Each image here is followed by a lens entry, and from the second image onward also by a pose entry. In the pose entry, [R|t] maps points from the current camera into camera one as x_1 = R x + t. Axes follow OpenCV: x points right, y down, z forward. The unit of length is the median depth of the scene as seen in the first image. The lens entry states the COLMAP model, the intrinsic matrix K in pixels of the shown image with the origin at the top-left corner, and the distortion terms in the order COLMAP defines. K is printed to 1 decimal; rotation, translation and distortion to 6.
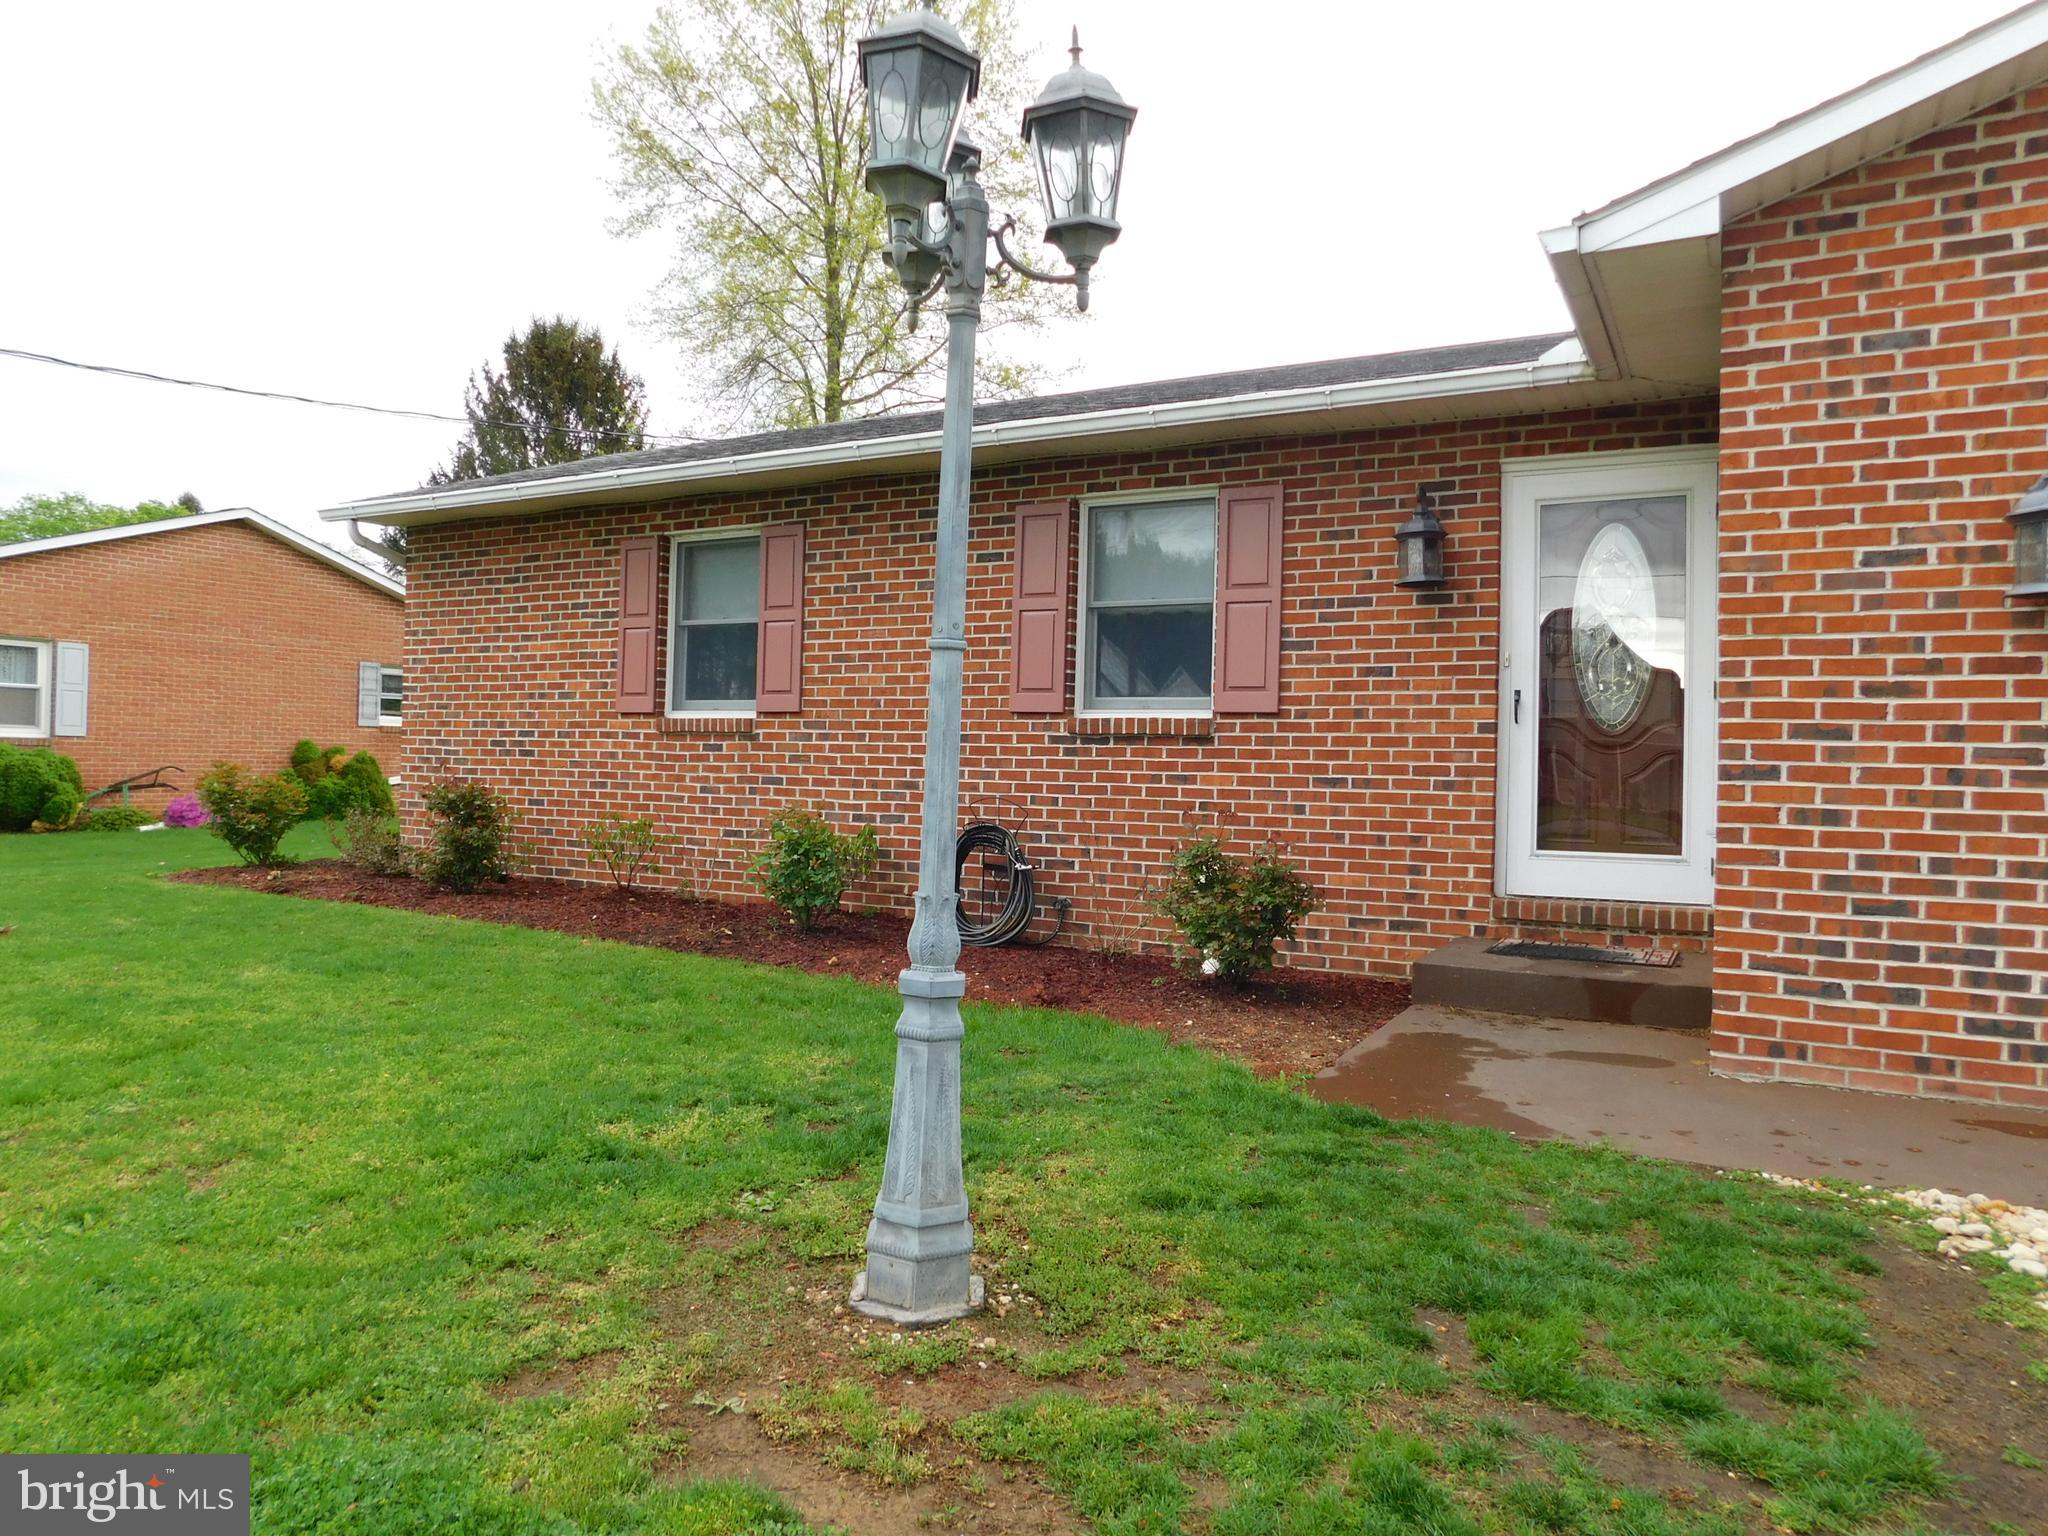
lens RADIAL K [[1373.9, 0, 988.9], [0, 1373.9, 759.8], [0, 0, 1]] dist [-0.075070, 0.057320]
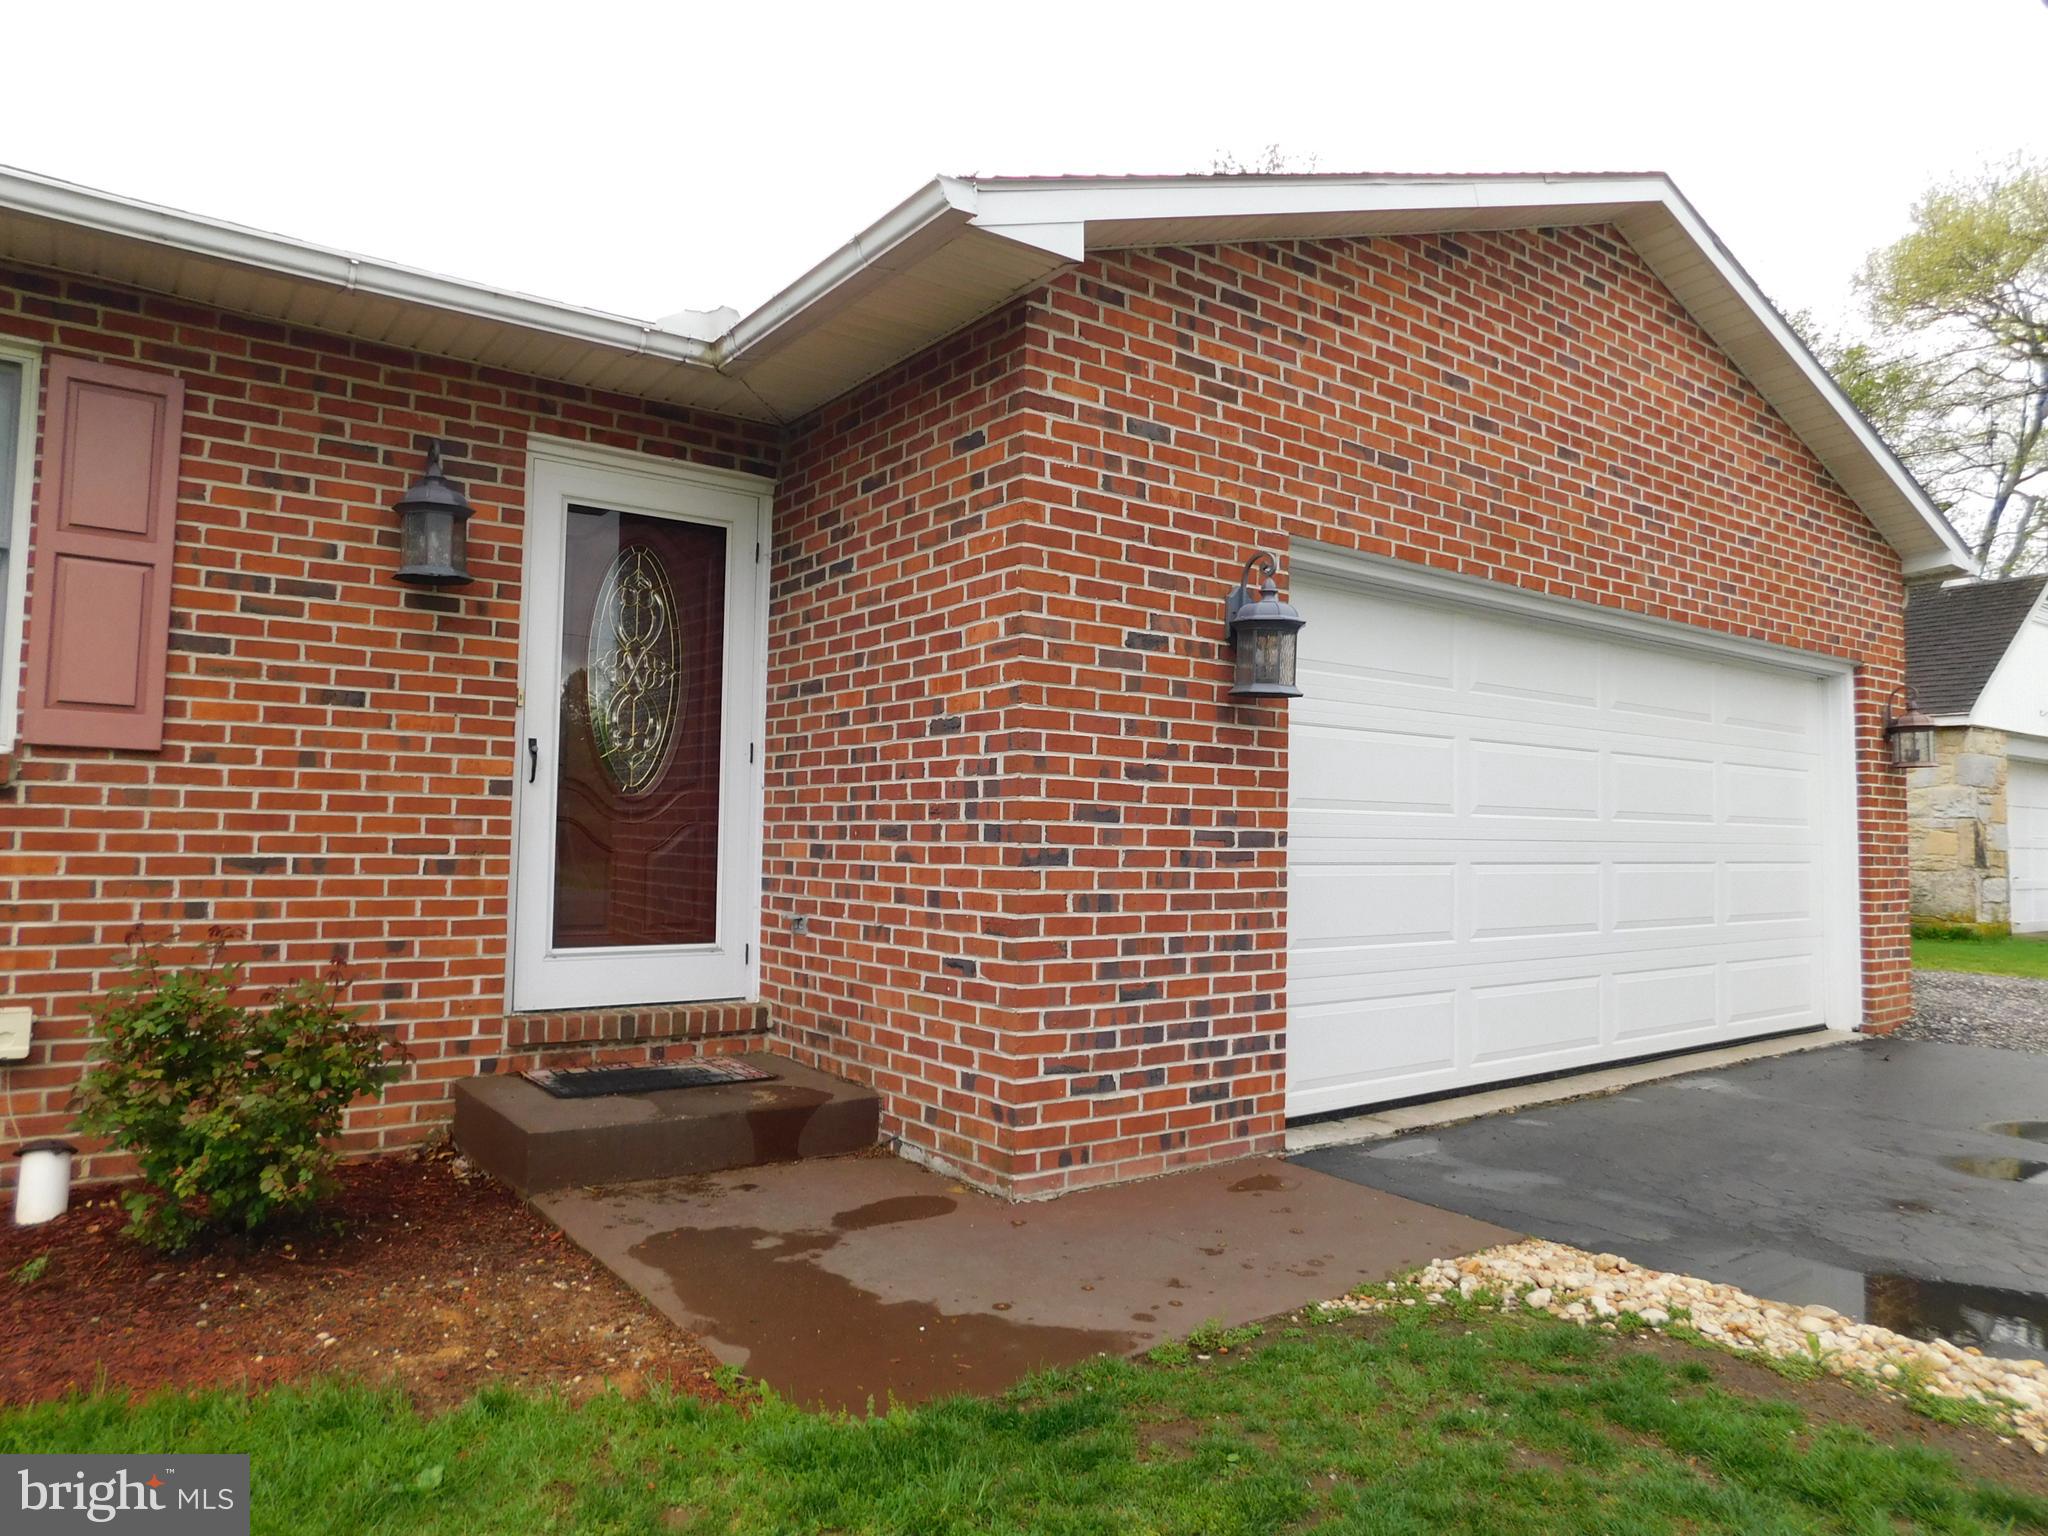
lens RADIAL K [[1373.9, 0, 988.9], [0, 1373.9, 759.8], [0, 0, 1]] dist [-0.075070, 0.057320]
pose [[0.385995, 0.039556, 0.921652, -0.223403], [-0.013505, 0.999216, -0.037229, -0.015456], [-0.922402, 0.001923, 0.386226, 0.499185]]
